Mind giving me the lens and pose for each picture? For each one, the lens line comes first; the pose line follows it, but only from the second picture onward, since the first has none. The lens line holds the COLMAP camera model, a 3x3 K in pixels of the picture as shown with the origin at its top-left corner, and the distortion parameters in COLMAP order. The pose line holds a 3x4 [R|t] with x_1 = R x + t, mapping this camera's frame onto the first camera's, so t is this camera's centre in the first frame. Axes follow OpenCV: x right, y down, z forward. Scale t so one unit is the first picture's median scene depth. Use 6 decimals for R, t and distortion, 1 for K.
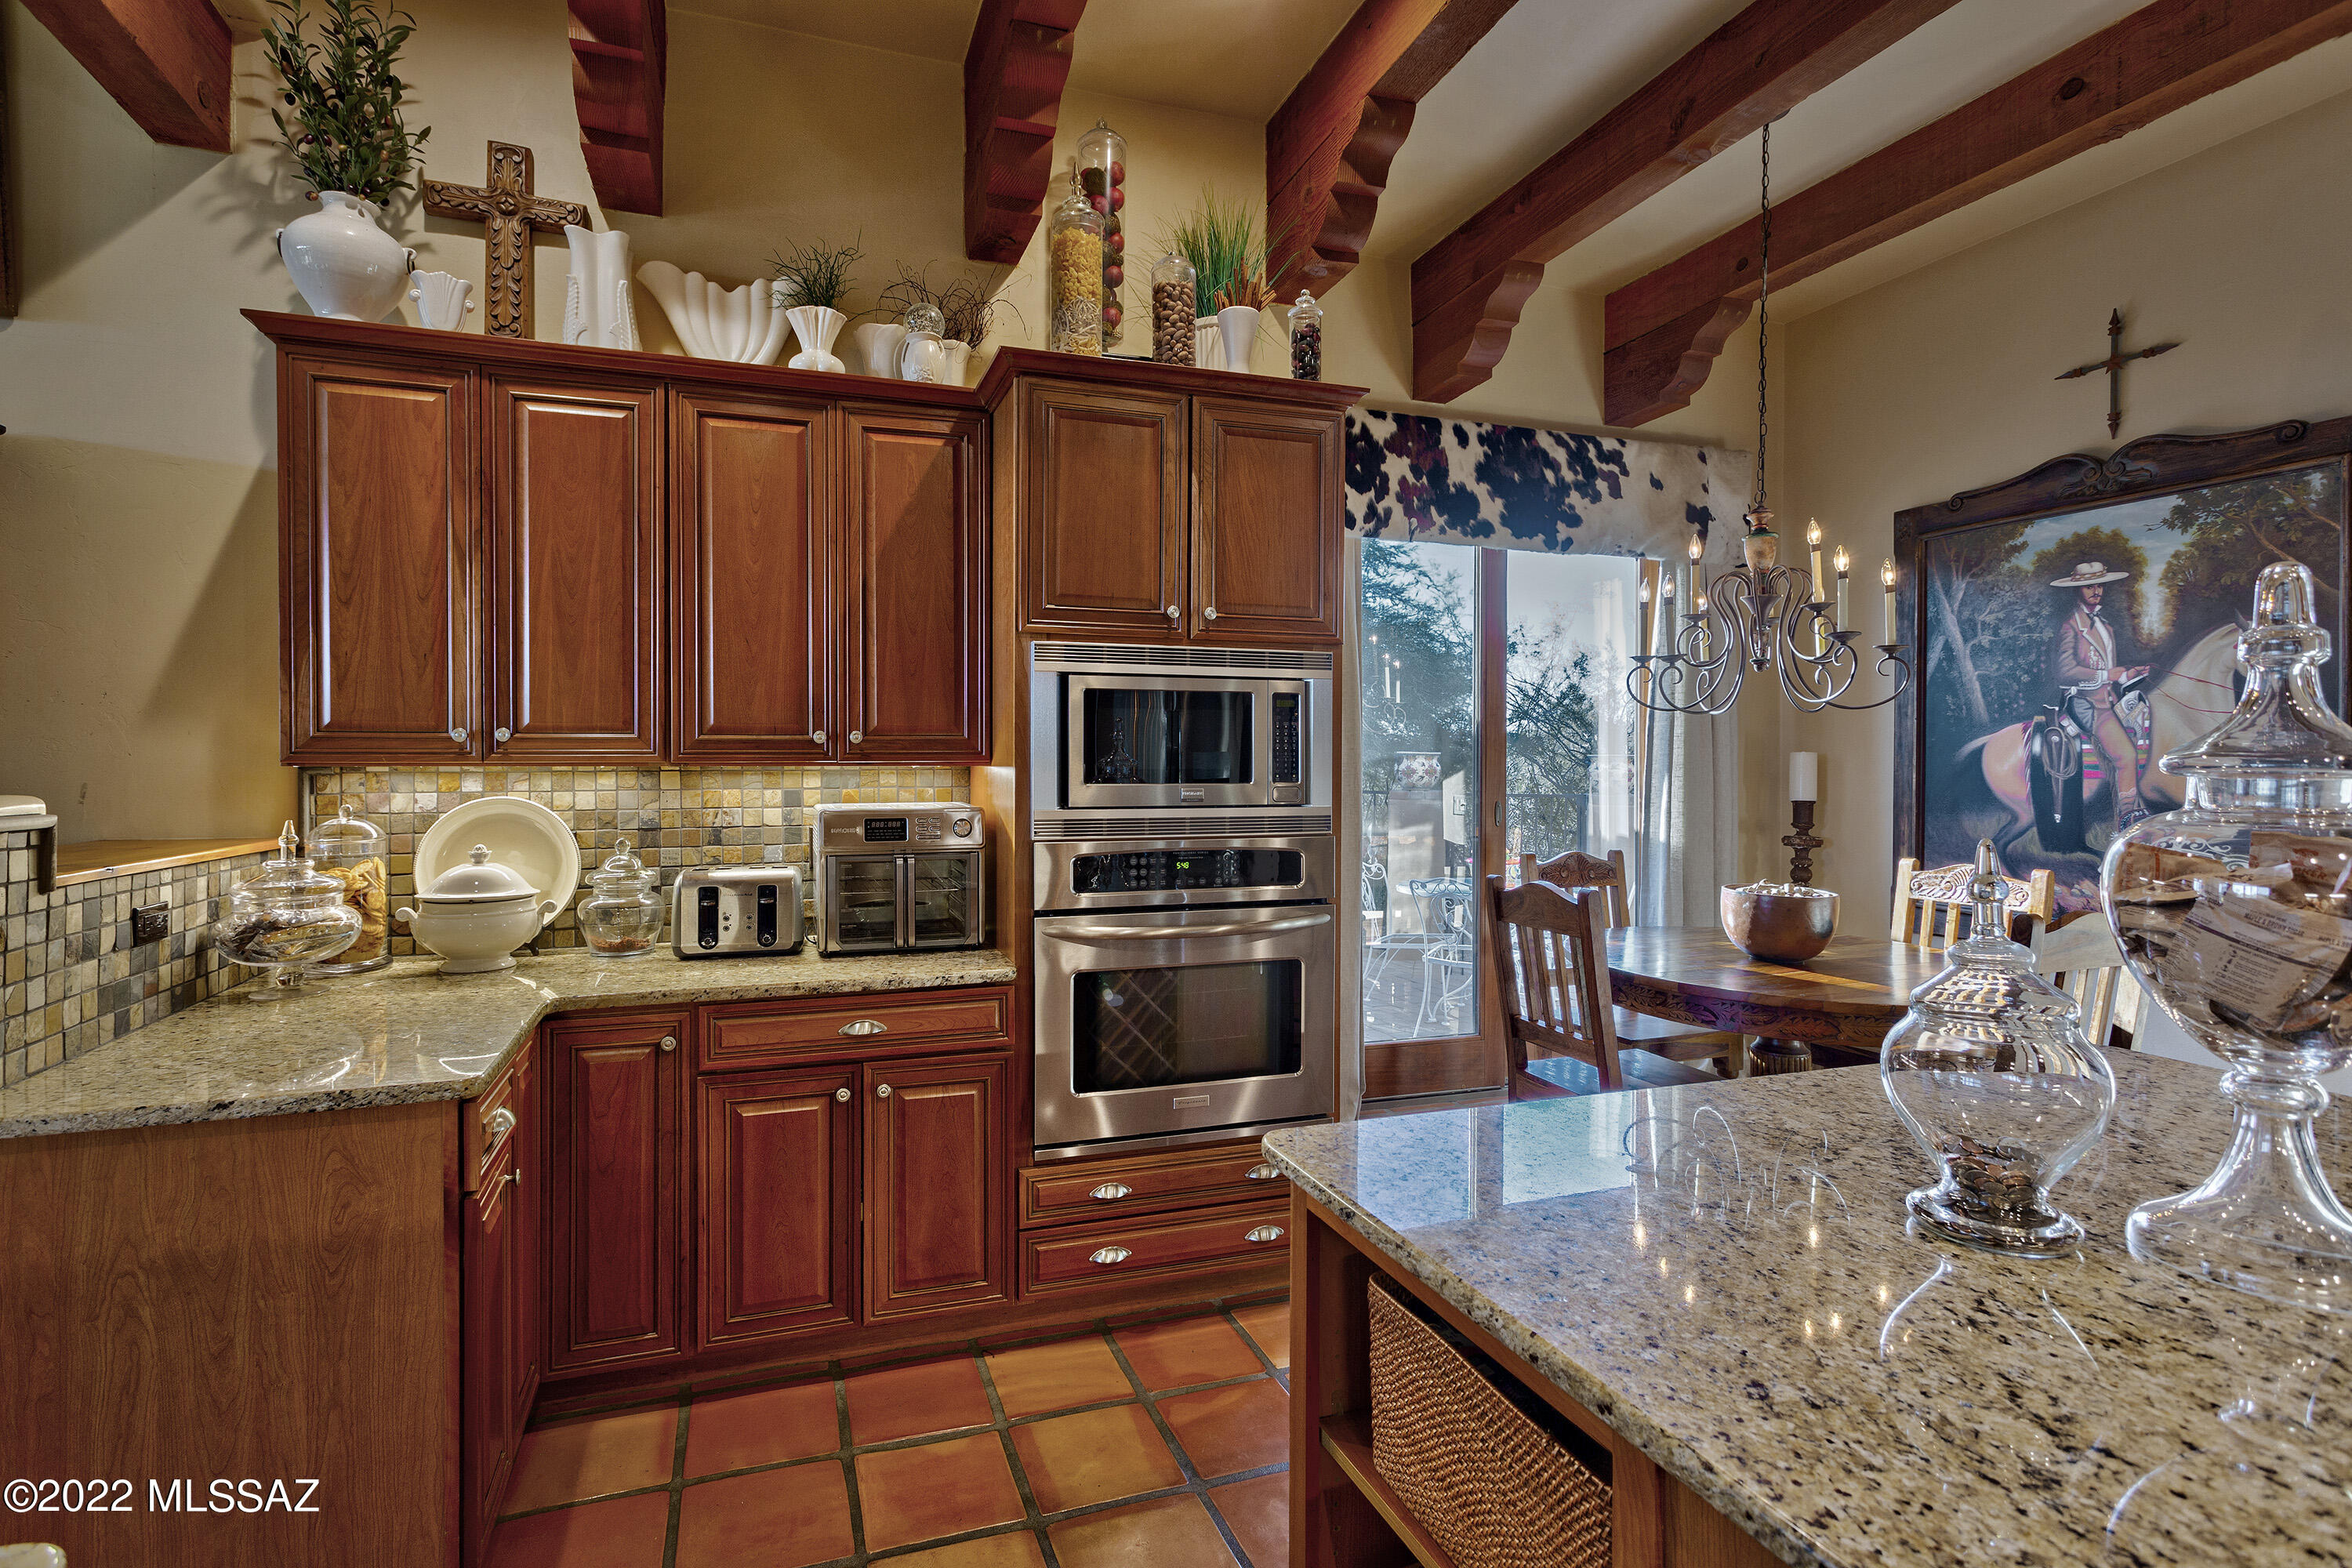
lens RADIAL K [[1128.5, 0, 1175.9], [0, 1128.5, 771.4], [0, 0, 1]] dist [0.003883, 0.002596]
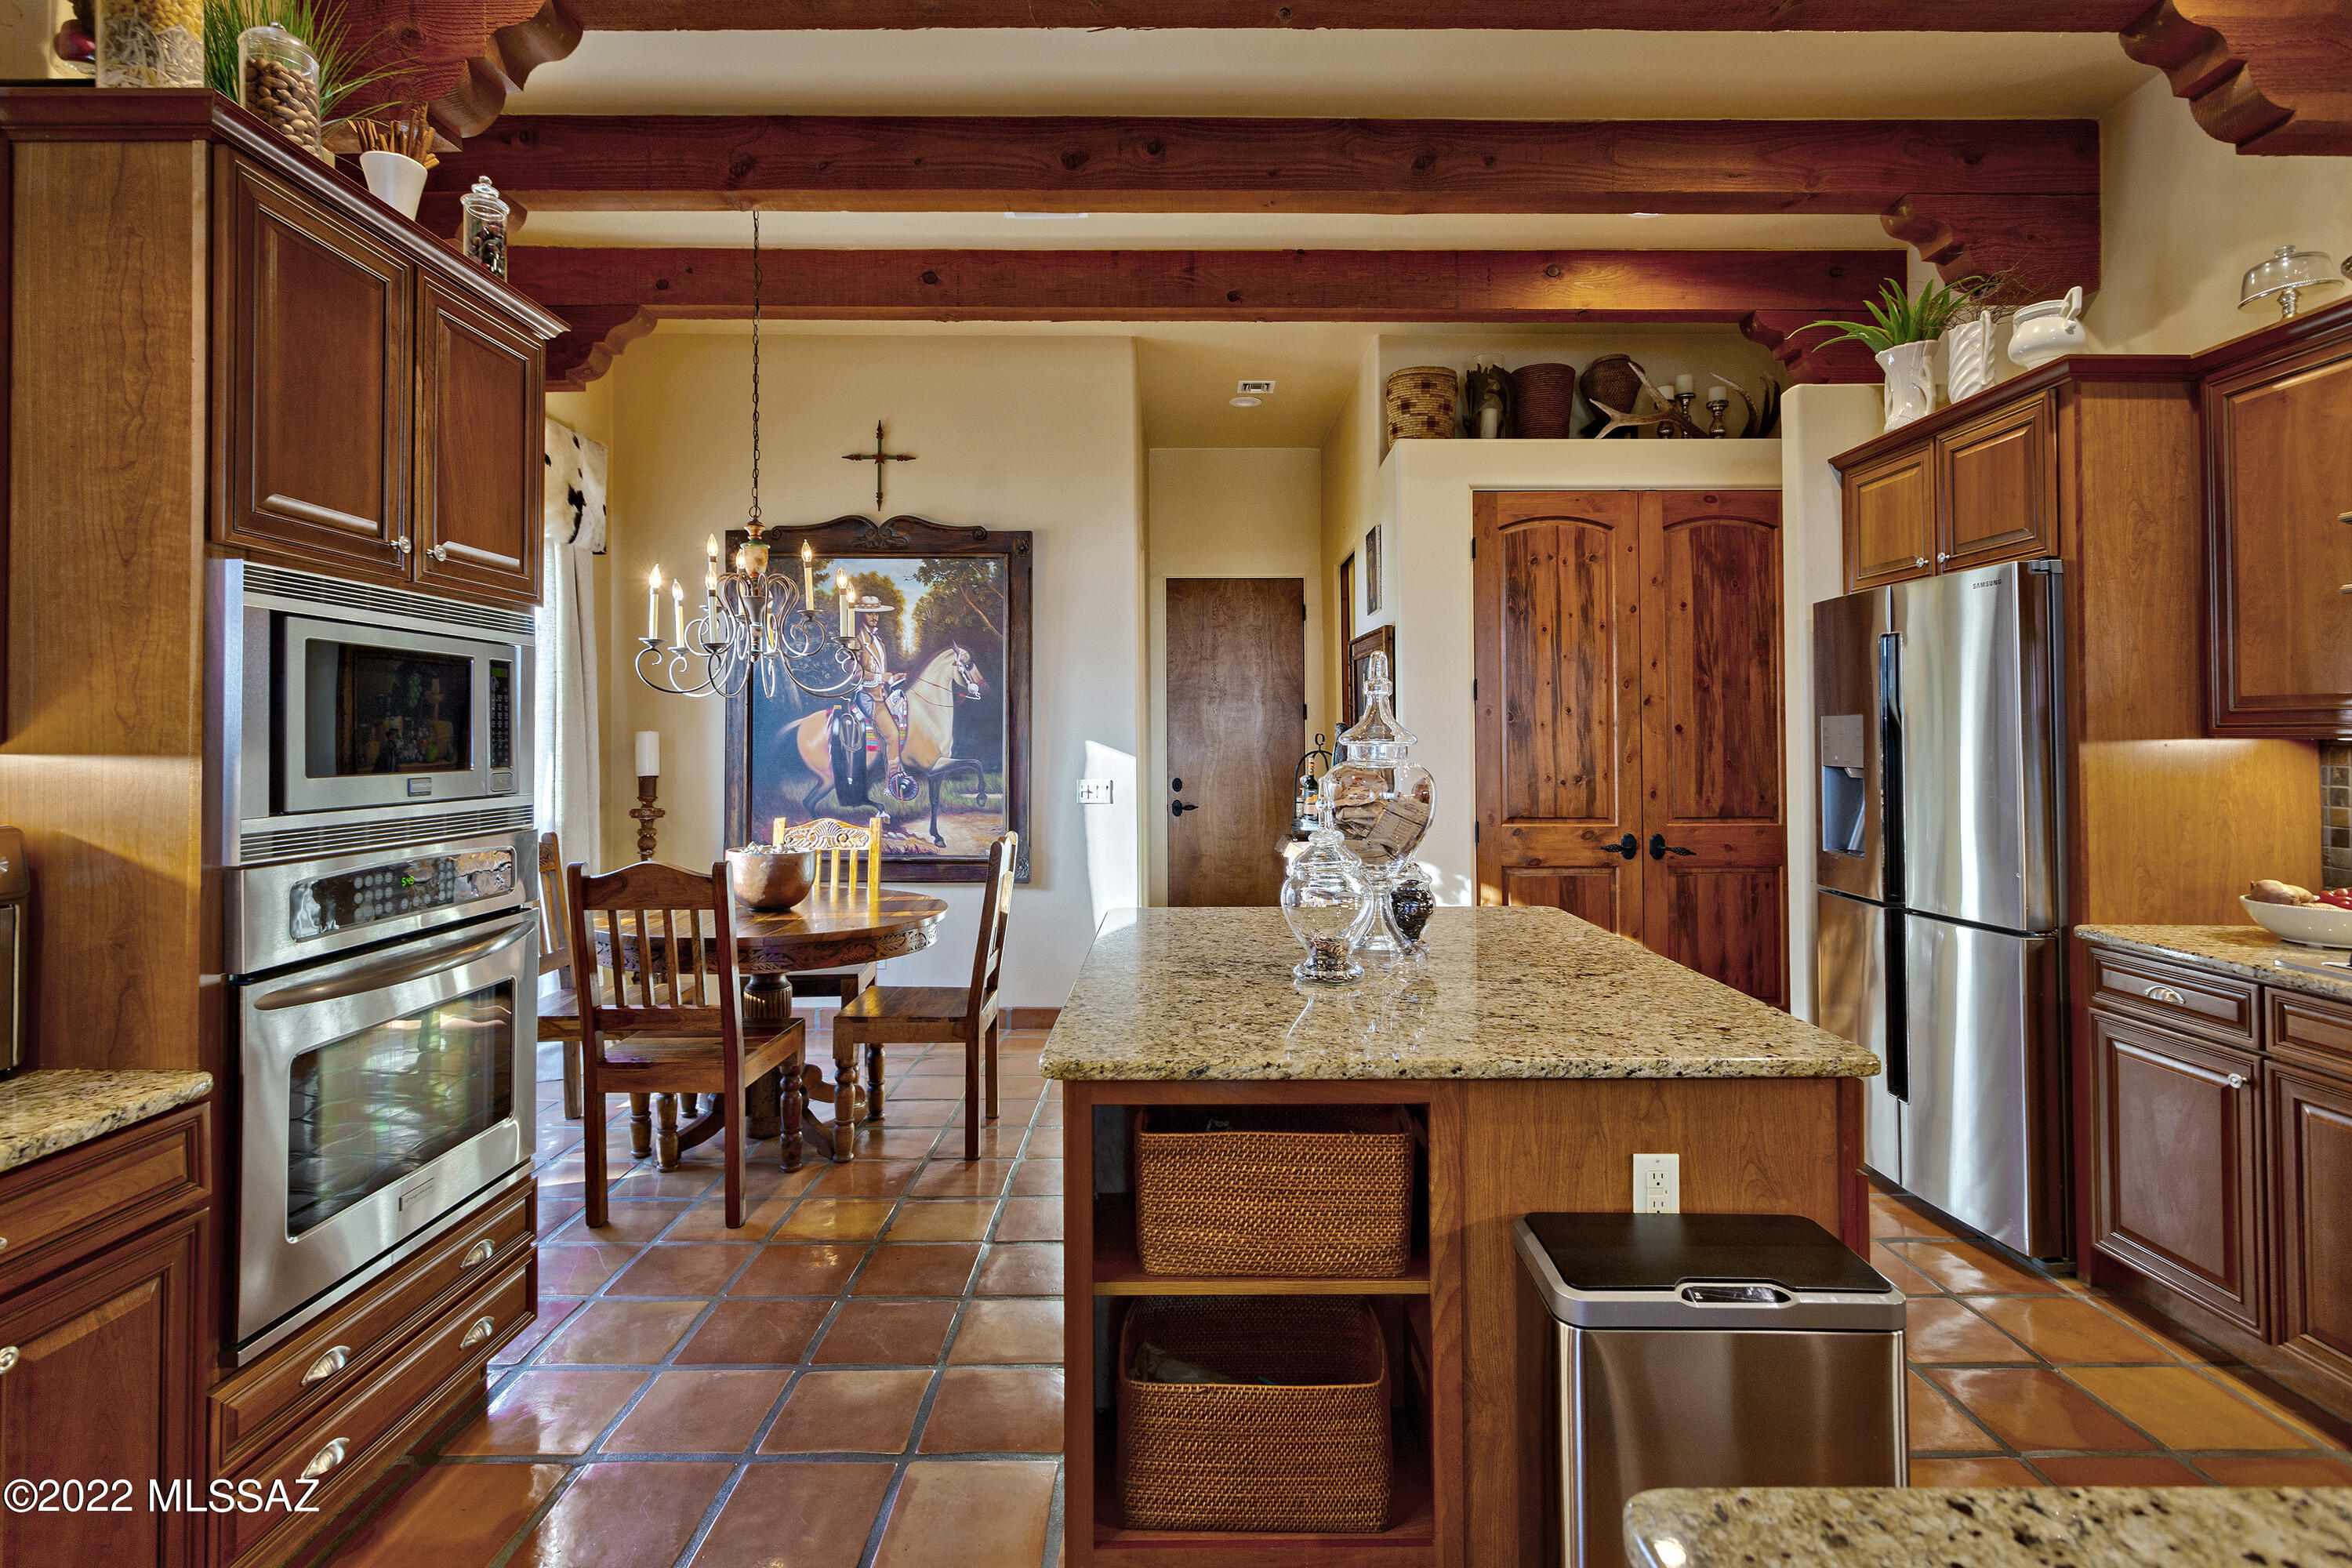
lens RADIAL K [[1128.5, 0, 1181.7], [0, 1128.5, 719.1], [0, 0, 1]] dist [0.003883, 0.002596]
pose [[0.328872, 0.012843, 0.944287, -0.392370], [0.012865, 0.999754, -0.018078, -0.003256], [-0.944287, 0.018094, 0.328626, 0.191592]]
